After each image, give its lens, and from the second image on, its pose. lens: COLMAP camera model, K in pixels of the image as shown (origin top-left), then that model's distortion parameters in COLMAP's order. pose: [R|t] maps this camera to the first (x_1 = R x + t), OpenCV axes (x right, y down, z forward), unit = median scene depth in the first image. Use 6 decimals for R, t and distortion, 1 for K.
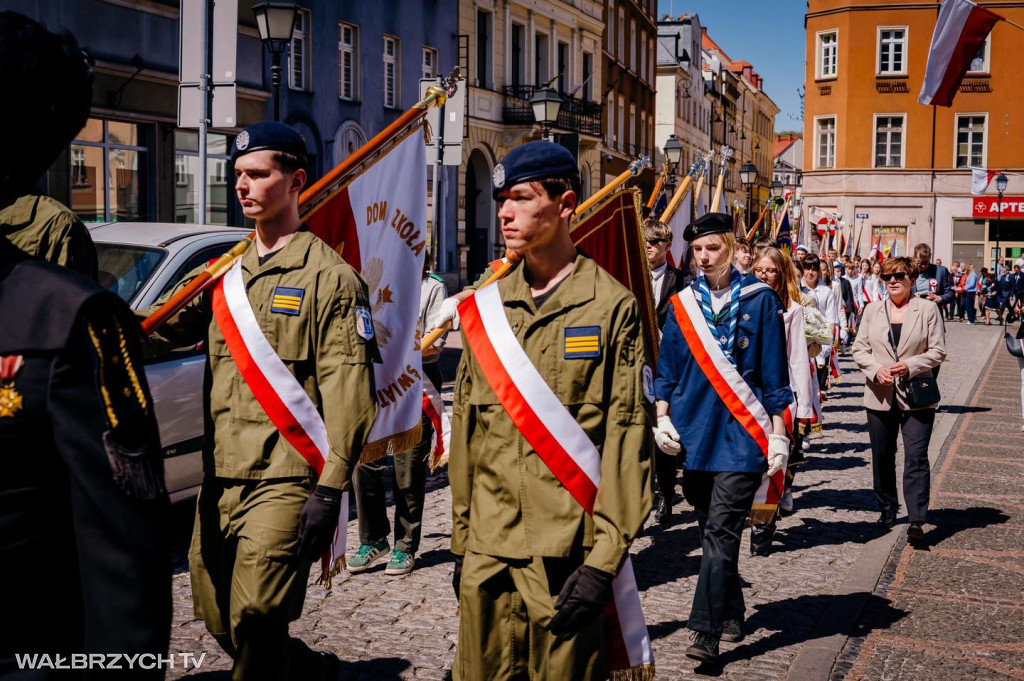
lens RADIAL K [[1299.1, 0, 504.7], [0, 1299.1, 337.4], [0, 0, 1]] dist [-0.016734, -0.006017]
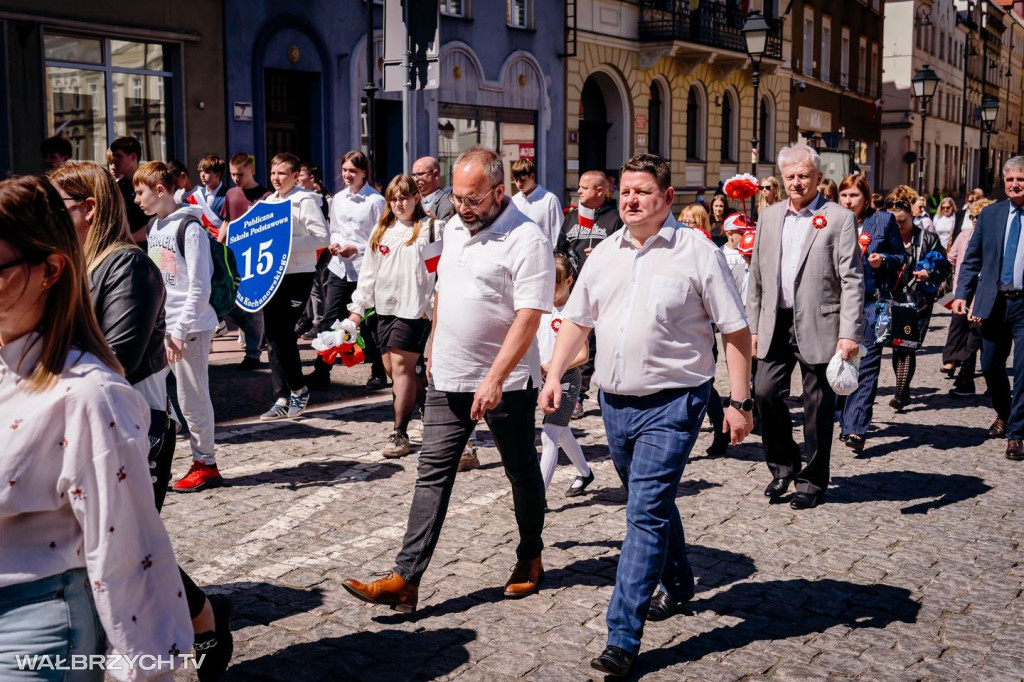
lens RADIAL K [[1167.9, 0, 512.0], [0, 1167.9, 341.0], [0, 0, 1]] dist [0.005383, -0.041284]
pose [[0.972794, 0.018840, -0.230903, 0.090682], [-0.006409, 0.998495, 0.054467, -0.013430], [0.231582, -0.051506, 0.971451, 0.236665]]
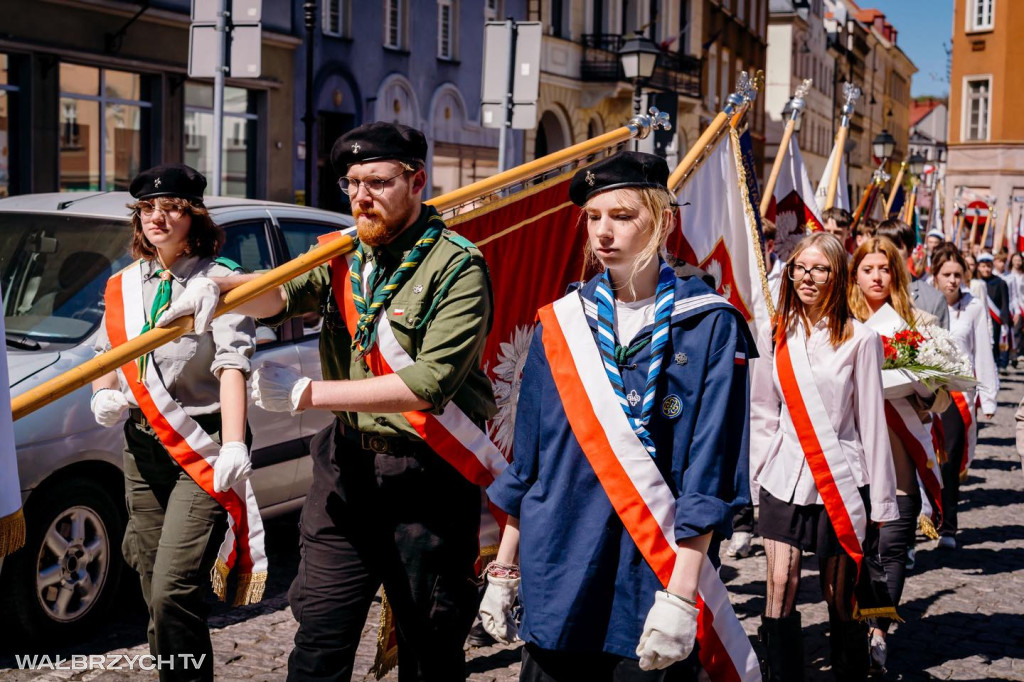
lens RADIAL K [[1574.9, 0, 509.7], [0, 1574.9, 300.0], [0, 0, 1]] dist [-0.017952, 0.037207]
pose [[0.998905, 0.019612, -0.042470, -0.001486], [-0.020656, 0.999492, -0.024288, -0.000578], [0.041972, 0.025138, 0.998802, 0.006430]]
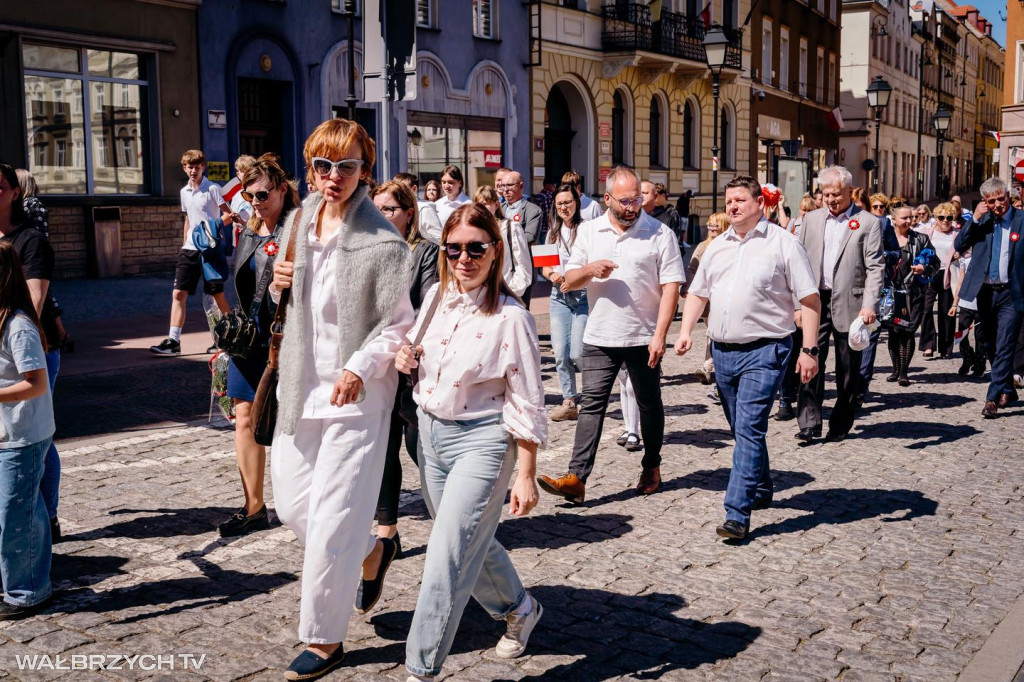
lens RADIAL K [[1181.5, 0, 518.4], [0, 1181.5, 317.0], [0, 0, 1]] dist [-0.015510, 0.020627]
pose [[0.980826, 0.009087, -0.194673, 0.091409], [-0.003857, 0.999622, 0.027225, -0.012134], [0.194847, -0.025952, 0.980490, 0.221564]]
